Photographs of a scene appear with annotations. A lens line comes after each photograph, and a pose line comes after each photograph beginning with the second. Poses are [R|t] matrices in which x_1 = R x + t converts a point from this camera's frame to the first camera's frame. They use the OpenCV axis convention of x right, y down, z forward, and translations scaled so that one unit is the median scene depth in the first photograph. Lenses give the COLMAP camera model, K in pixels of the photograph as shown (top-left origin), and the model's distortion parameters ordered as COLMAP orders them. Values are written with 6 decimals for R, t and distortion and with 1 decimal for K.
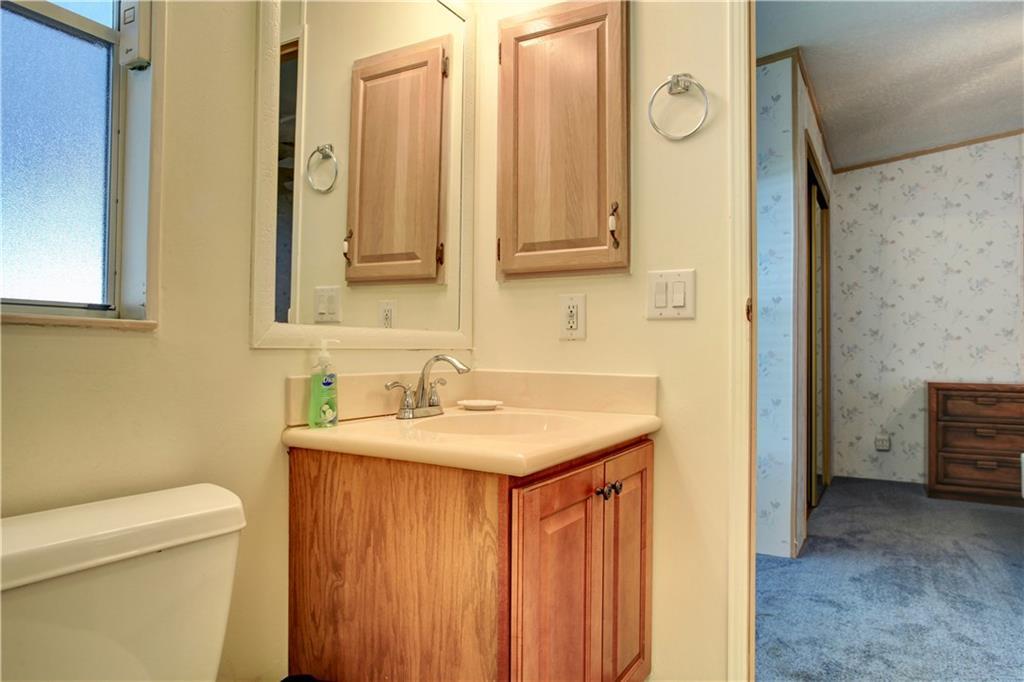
lens RADIAL K [[665.5, 0, 513.5], [0, 665.5, 339.7], [0, 0, 1]] dist [-0.005868, 0.006993]
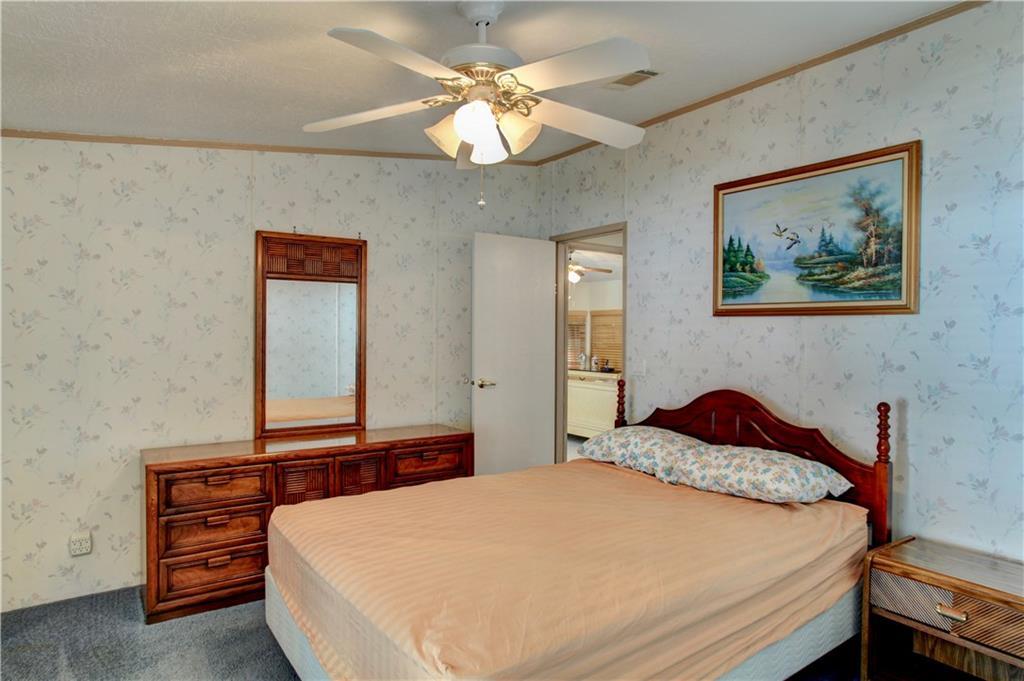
lens RADIAL K [[579.9, 0, 515.8], [0, 579.9, 335.4], [0, 0, 1]] dist [-0.052204, 0.023496]
pose [[0.422454, -0.013653, 0.906281, 0.241080], [-0.026413, 0.999276, 0.027366, -0.103763], [-0.905999, -0.035499, 0.421788, 0.388053]]
